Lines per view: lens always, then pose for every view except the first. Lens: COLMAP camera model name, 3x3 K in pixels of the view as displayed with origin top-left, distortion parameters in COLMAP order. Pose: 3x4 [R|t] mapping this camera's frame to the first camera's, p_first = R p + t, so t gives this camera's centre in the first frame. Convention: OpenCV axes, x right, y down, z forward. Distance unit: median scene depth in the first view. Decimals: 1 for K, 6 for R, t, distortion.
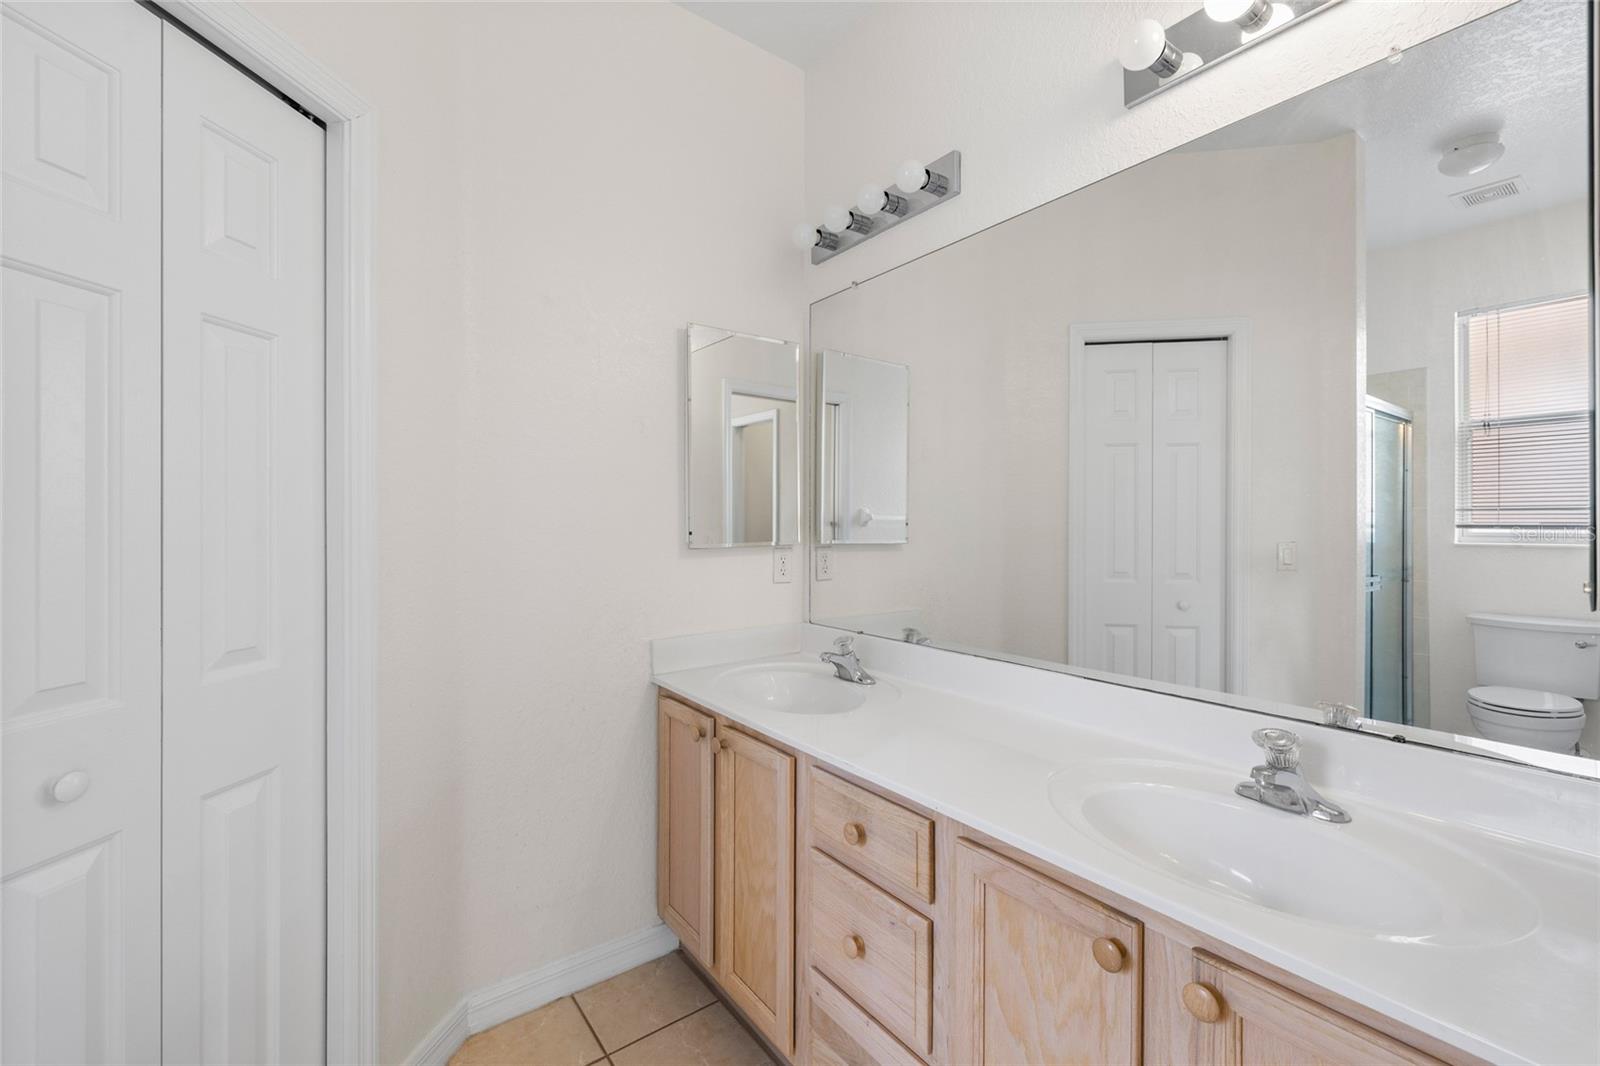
lens RADIAL K [[671.4, 0, 803.9], [0, 671.4, 528.2], [0, 0, 1]] dist [0.000453, -0.000082]
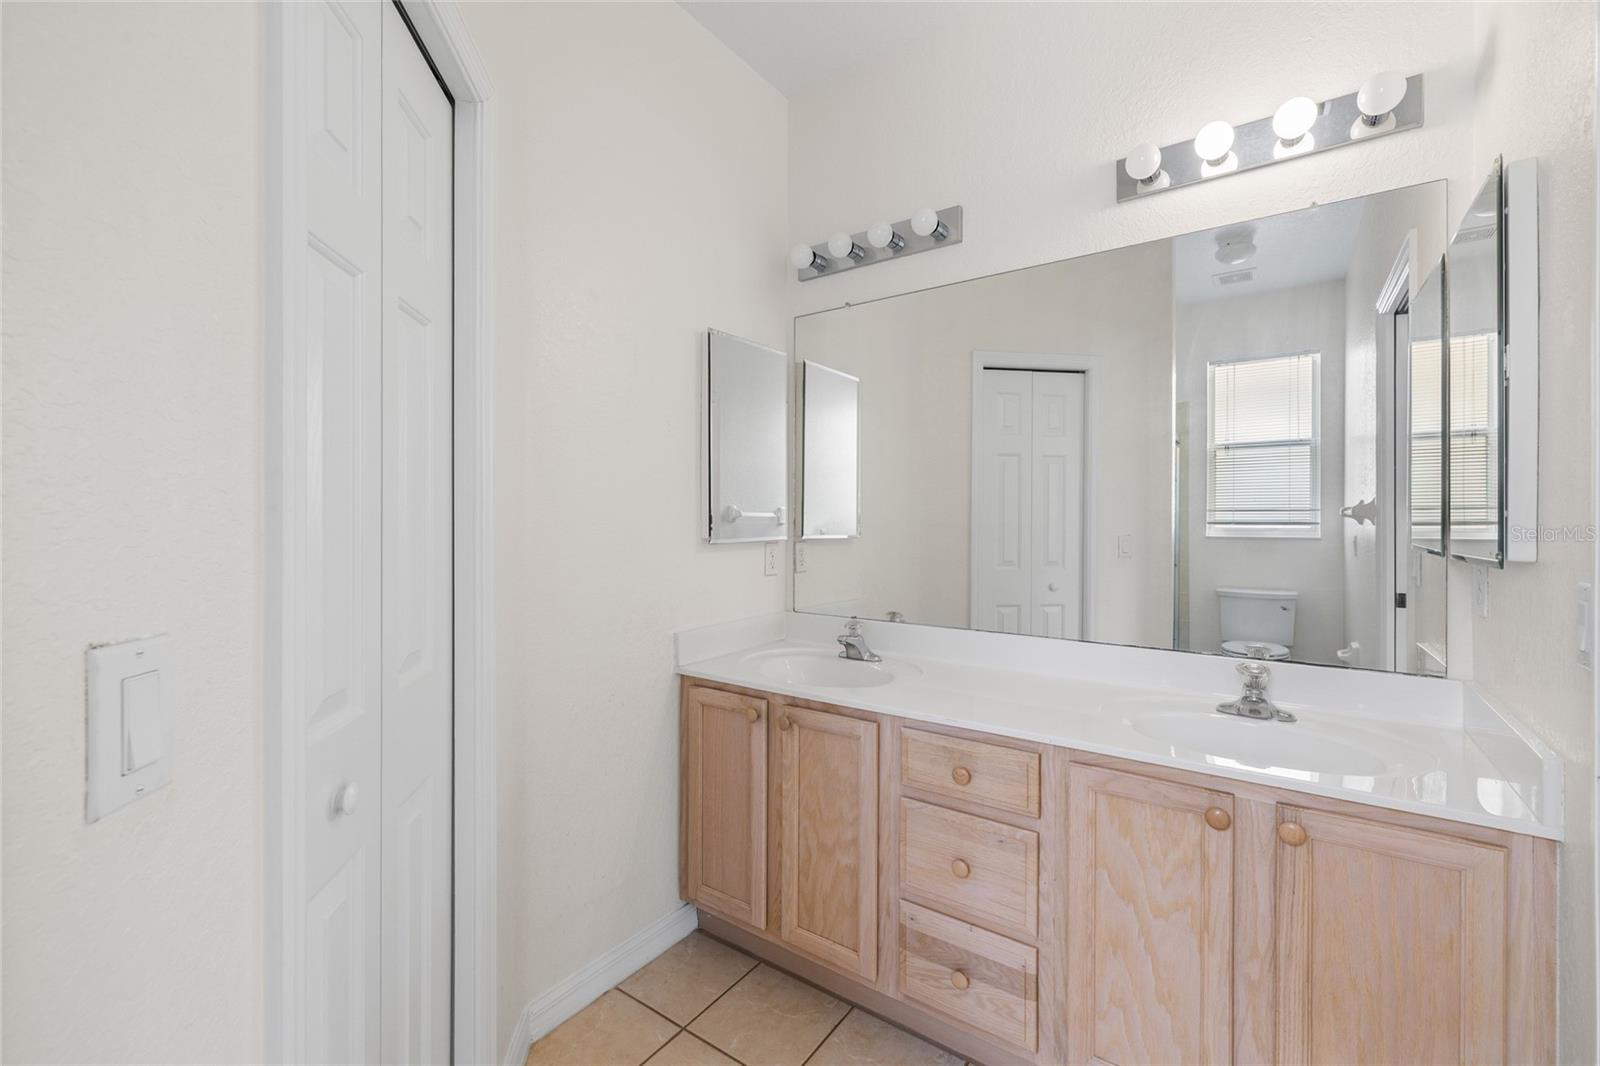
lens RADIAL K [[674.7, 0, 802.7], [0, 674.7, 526.9], [0, 0, 1]] dist [0.001170, 0.000568]
pose [[0.951359, -0.001368, 0.308081, -0.423893], [0.000376, 0.999995, 0.003281, 0.000965], [-0.308083, -0.003006, 0.951355, -0.053175]]
